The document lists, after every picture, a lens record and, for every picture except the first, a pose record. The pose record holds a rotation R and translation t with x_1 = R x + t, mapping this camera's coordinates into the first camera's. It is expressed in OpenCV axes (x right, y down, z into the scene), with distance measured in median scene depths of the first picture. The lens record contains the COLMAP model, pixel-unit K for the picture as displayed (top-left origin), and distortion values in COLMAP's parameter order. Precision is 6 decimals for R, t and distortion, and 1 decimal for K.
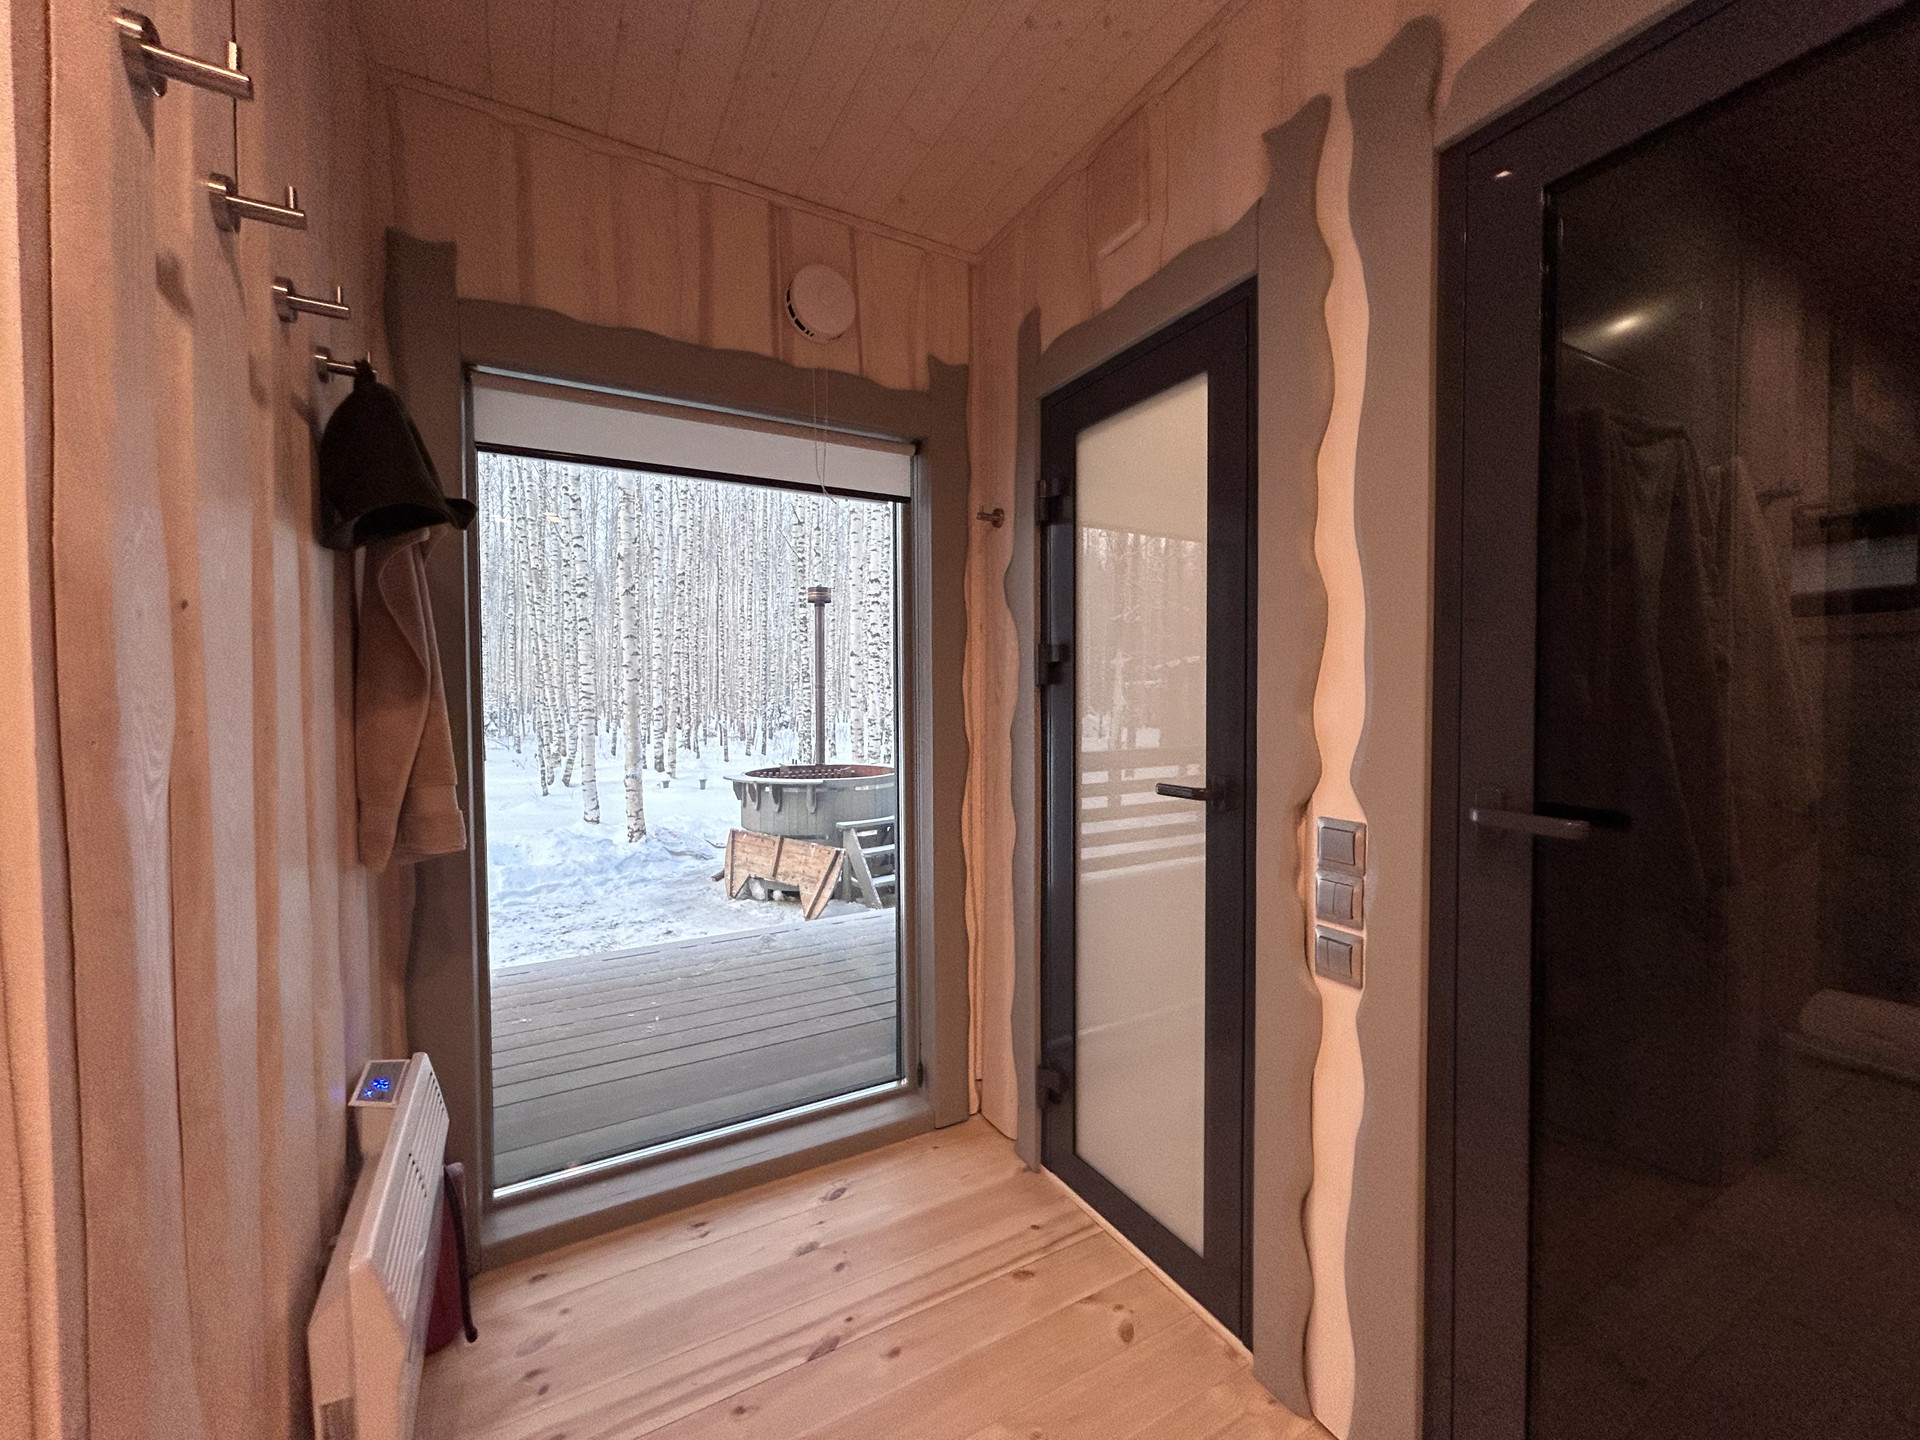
lens RADIAL K [[768.8, 0, 962.6], [0, 768.8, 719.3], [0, 0, 1]] dist [-0.000973, -0.000881]
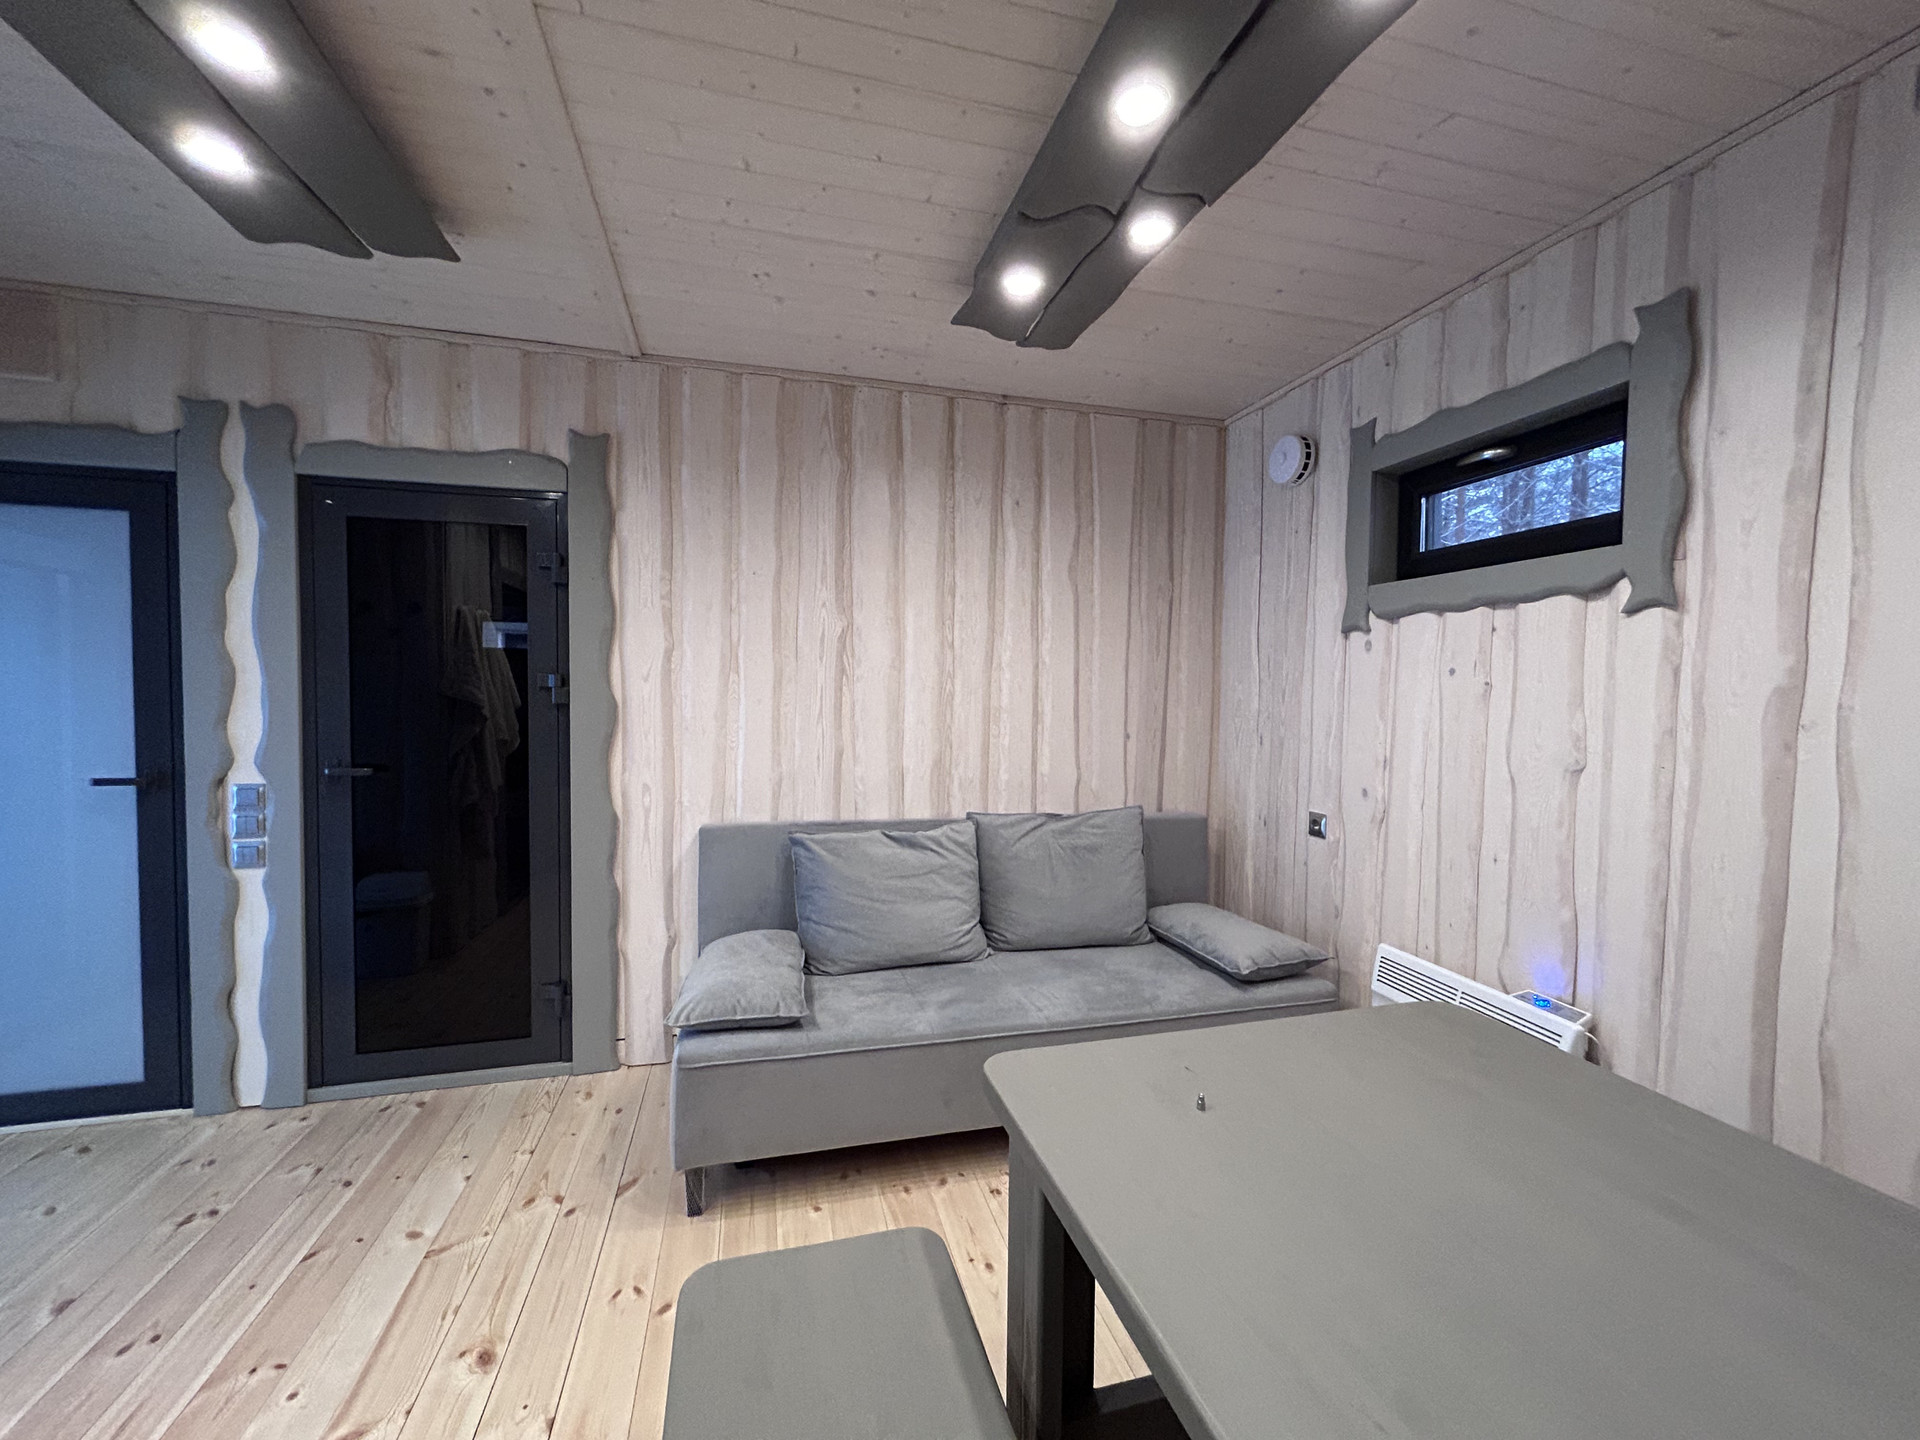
lens RADIAL K [[768.8, 0, 964.0], [0, 768.8, 723.4], [0, 0, 1]] dist [-0.000973, -0.000881]
pose [[0.245309, -0.031954, 0.968918, -0.916975], [0.009595, 0.999488, 0.030533, -0.062671], [-0.969397, 0.001806, 0.245490, -1.199252]]
